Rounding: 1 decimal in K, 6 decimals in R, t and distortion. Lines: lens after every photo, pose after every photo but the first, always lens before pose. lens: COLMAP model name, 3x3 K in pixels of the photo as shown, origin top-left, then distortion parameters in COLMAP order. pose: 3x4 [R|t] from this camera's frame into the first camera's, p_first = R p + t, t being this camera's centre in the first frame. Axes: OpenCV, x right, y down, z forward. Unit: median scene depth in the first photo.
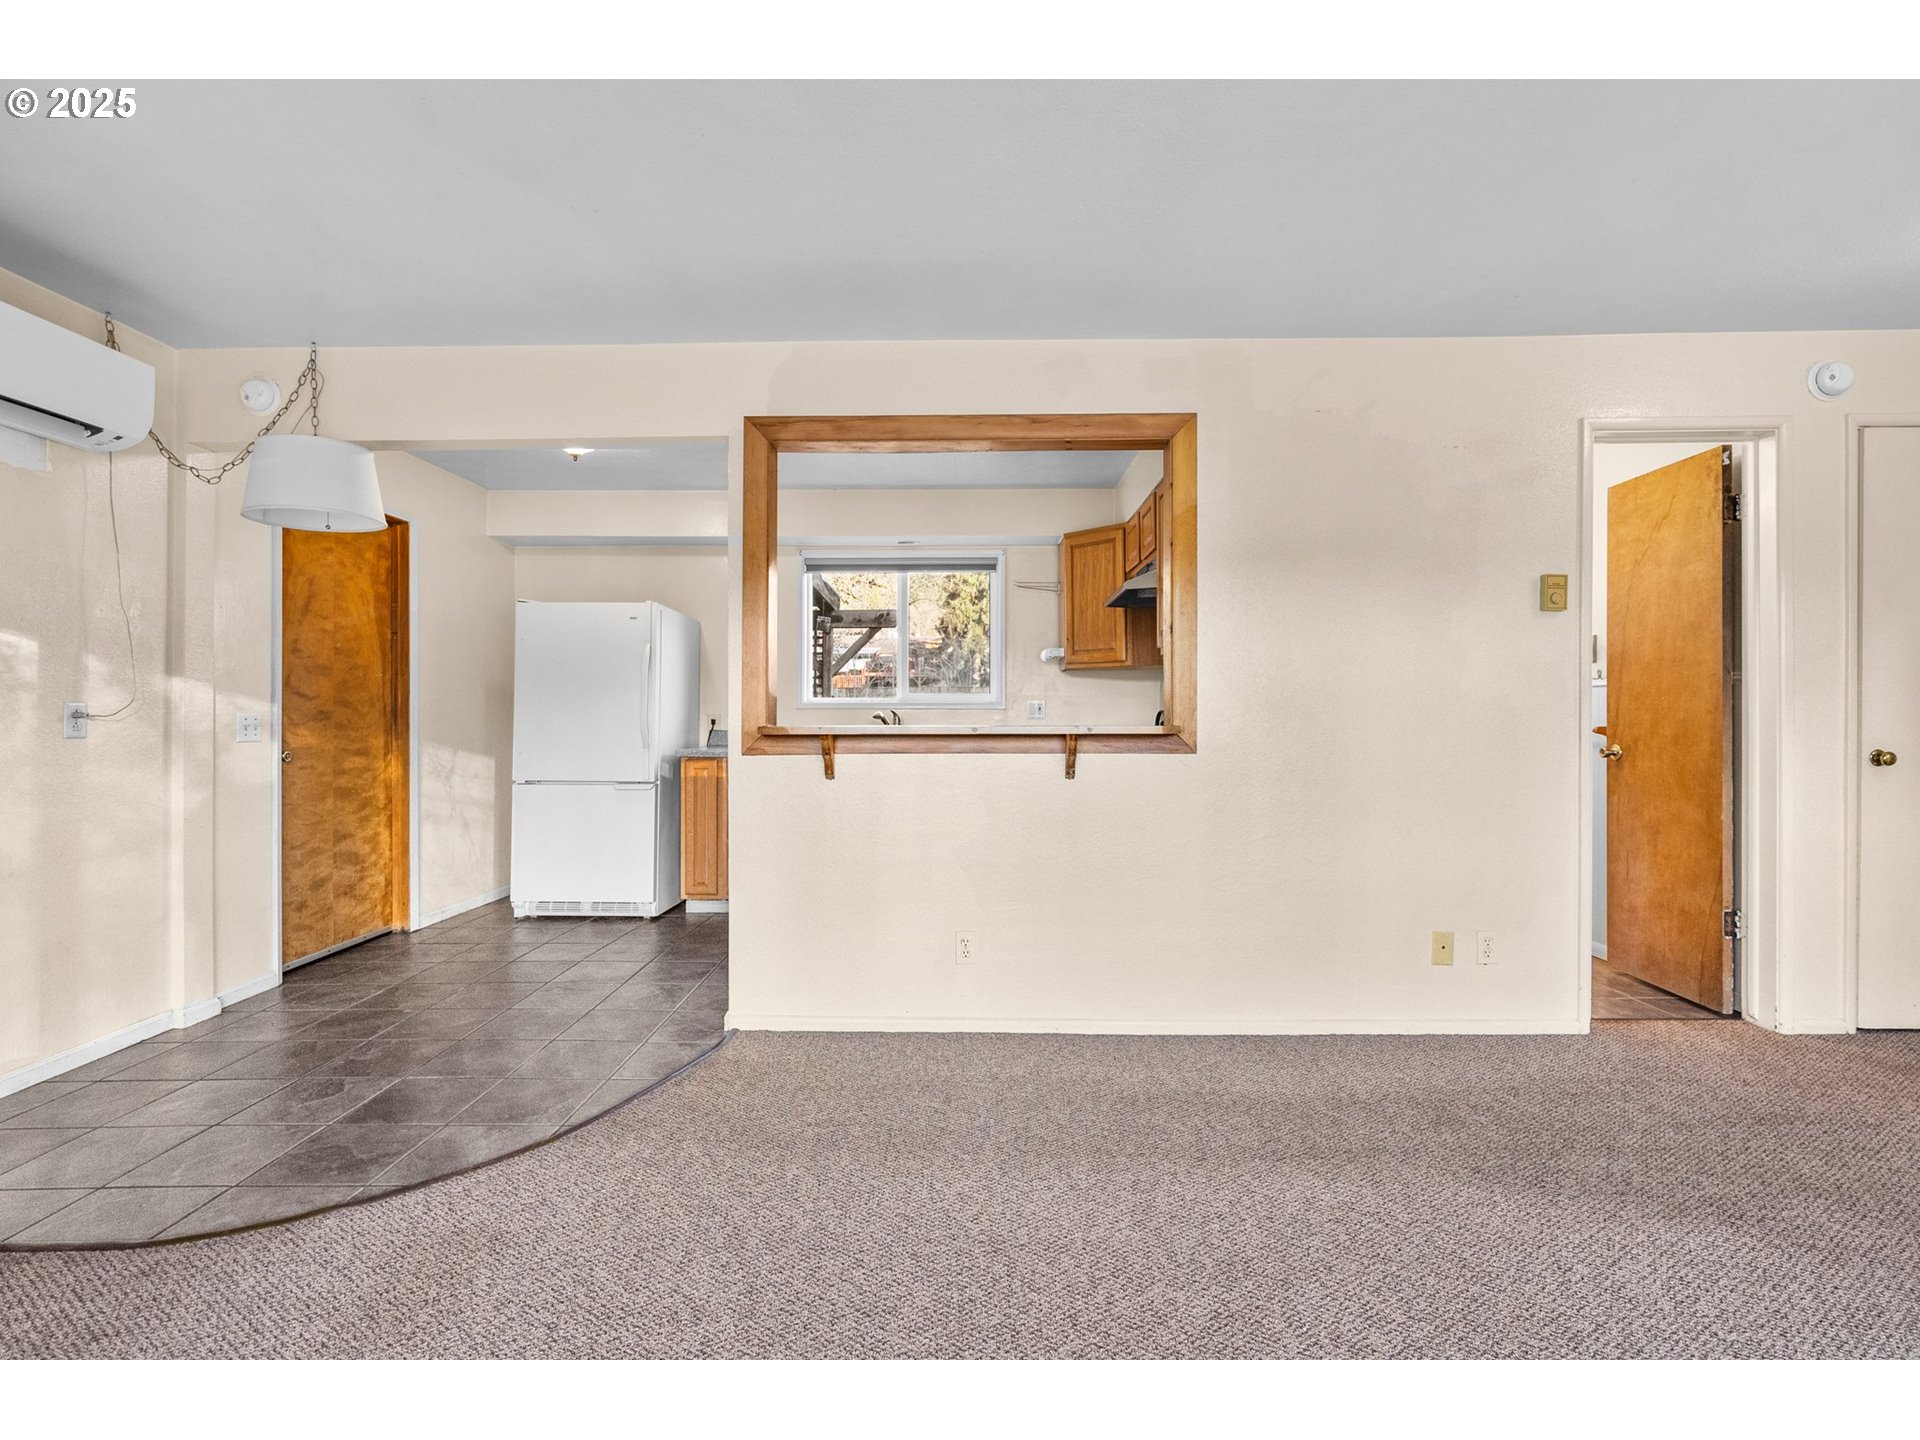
lens RADIAL K [[882.0, 0, 950.1], [0, 882.0, 711.8], [0, 0, 1]] dist [-0.002298, 0.000935]
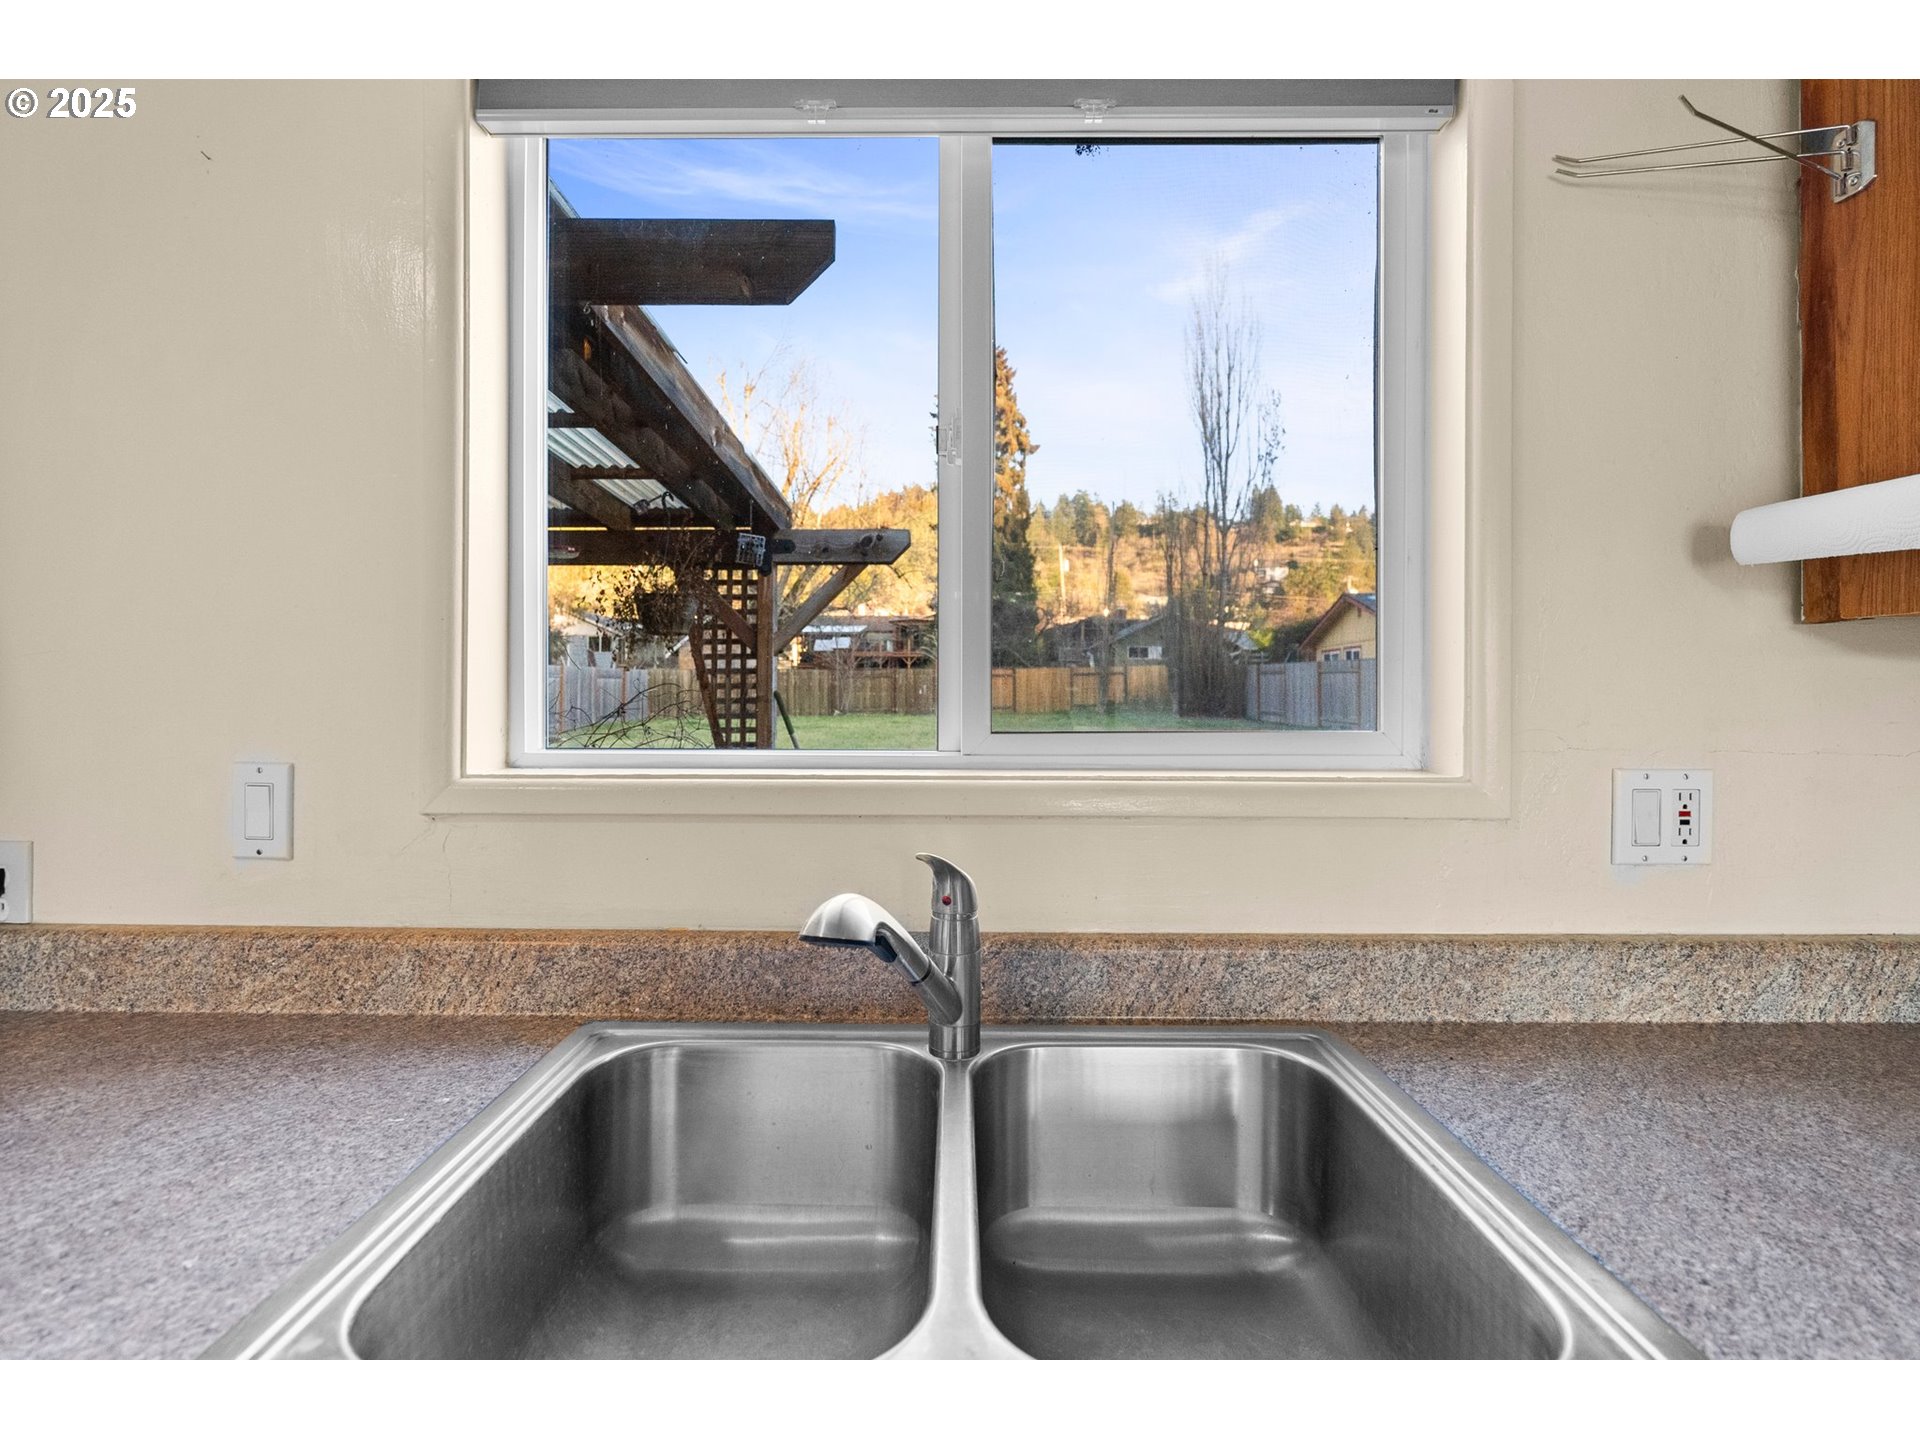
lens RADIAL K [[897.2, 0, 949.3], [0, 897.2, 675.4], [0, 0, 1]] dist [0.000151, -0.000236]
pose [[0.999893, 0.001993, 0.014509, -0.114449], [-0.001700, 0.999795, -0.020174, -0.052799], [-0.014546, 0.020147, 0.999691, 1.418089]]
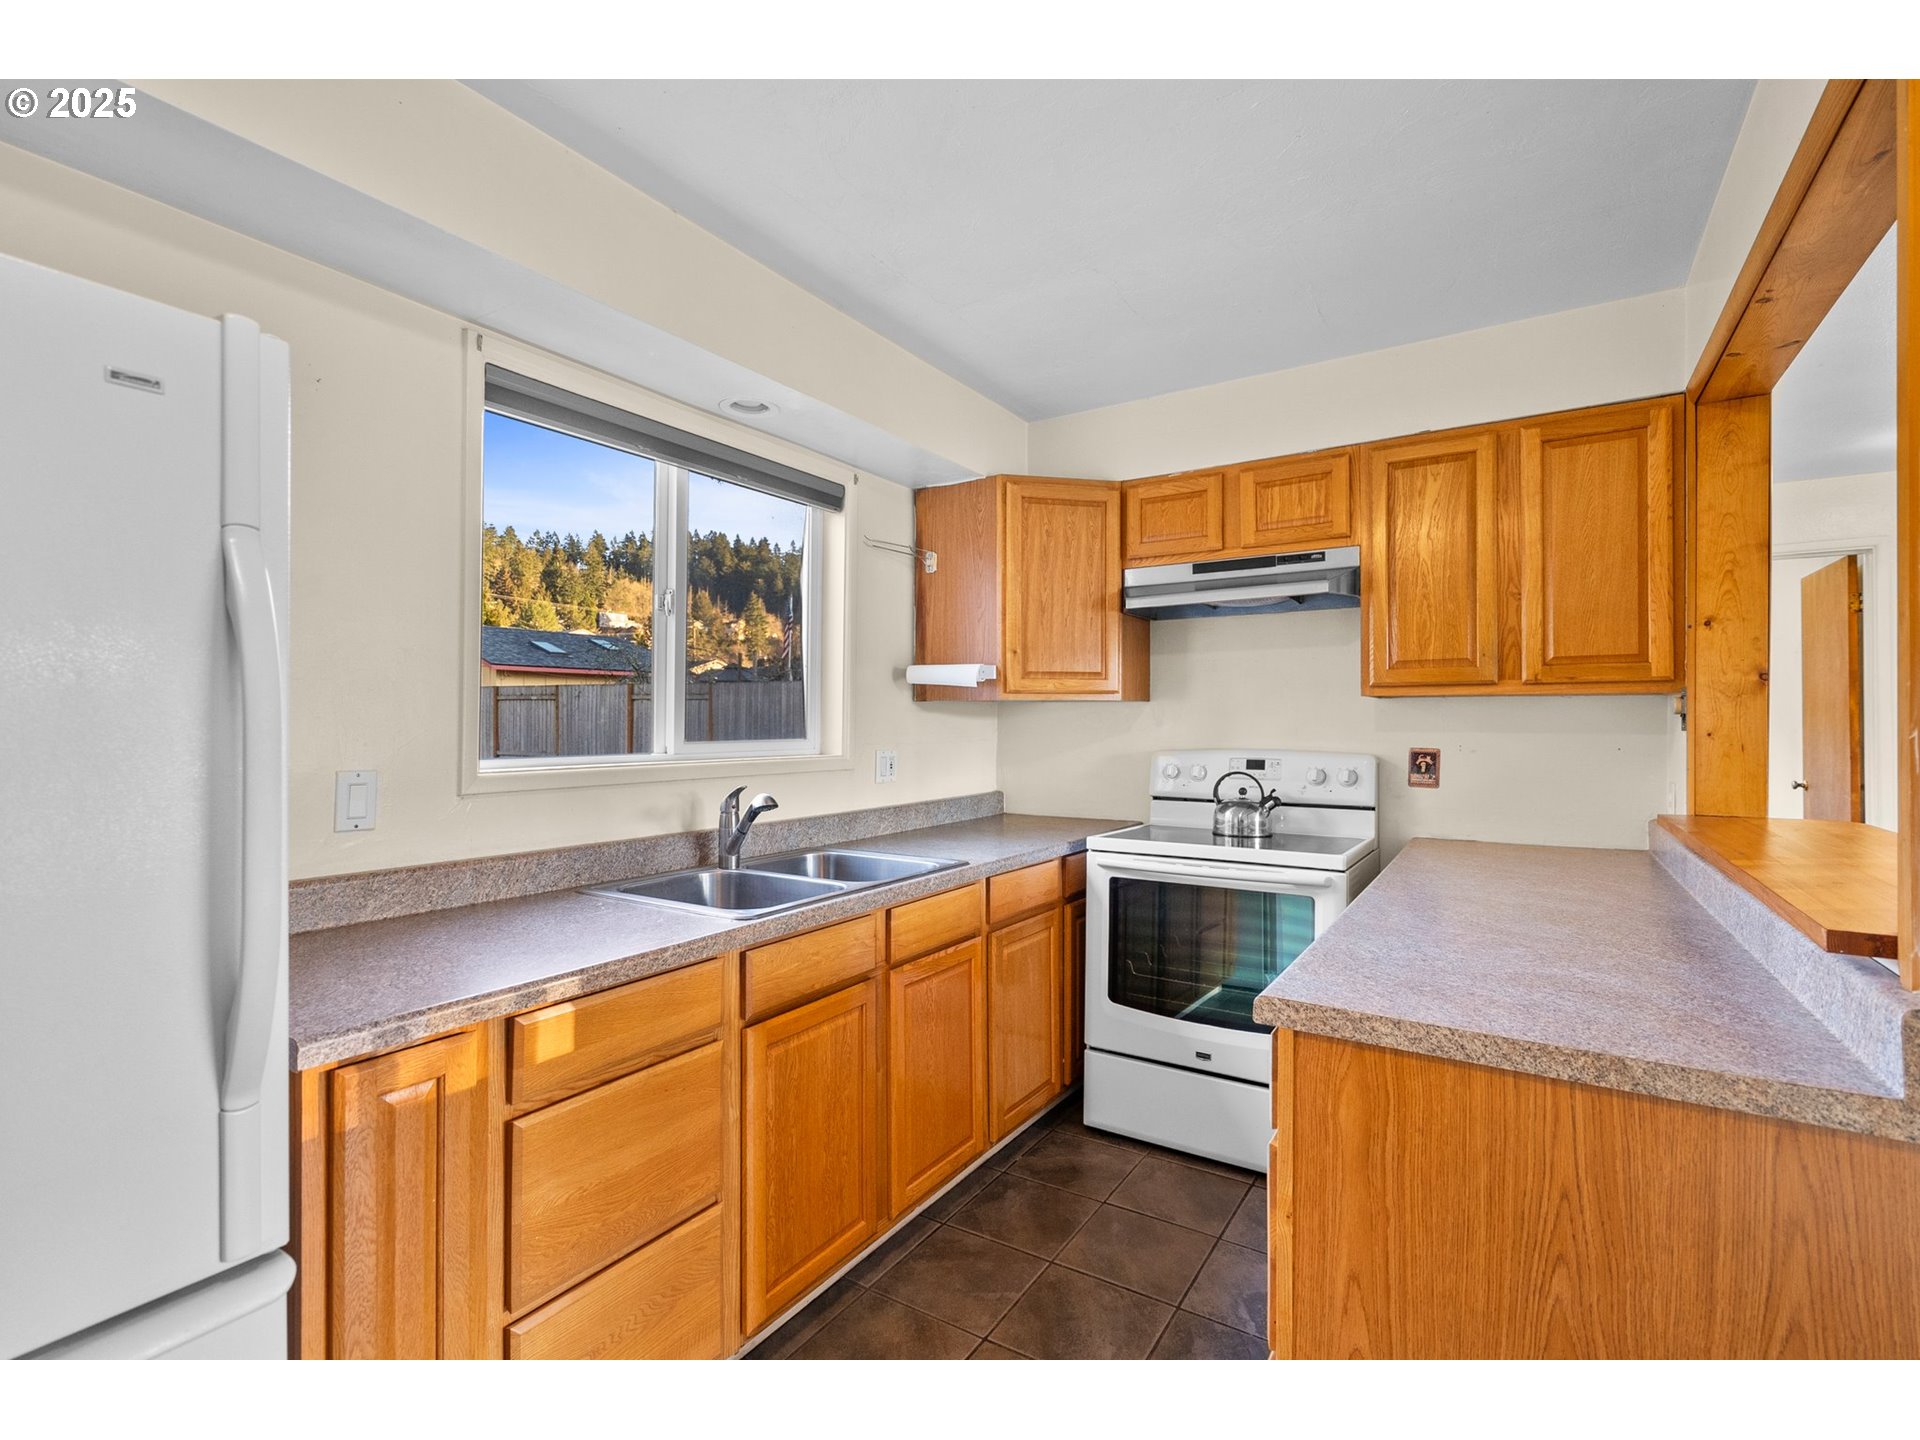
lens RADIAL K [[882.5, 0, 960.0], [0, 882.5, 720.0], [0, 0, 1]] dist [-0.003465, 0.000045]
pose [[0.522726, 0.002091, 0.852498, -0.645788], [-0.001922, 0.999997, -0.001275, -0.056909], [-0.852499, -0.000972, 0.522729, 1.166542]]
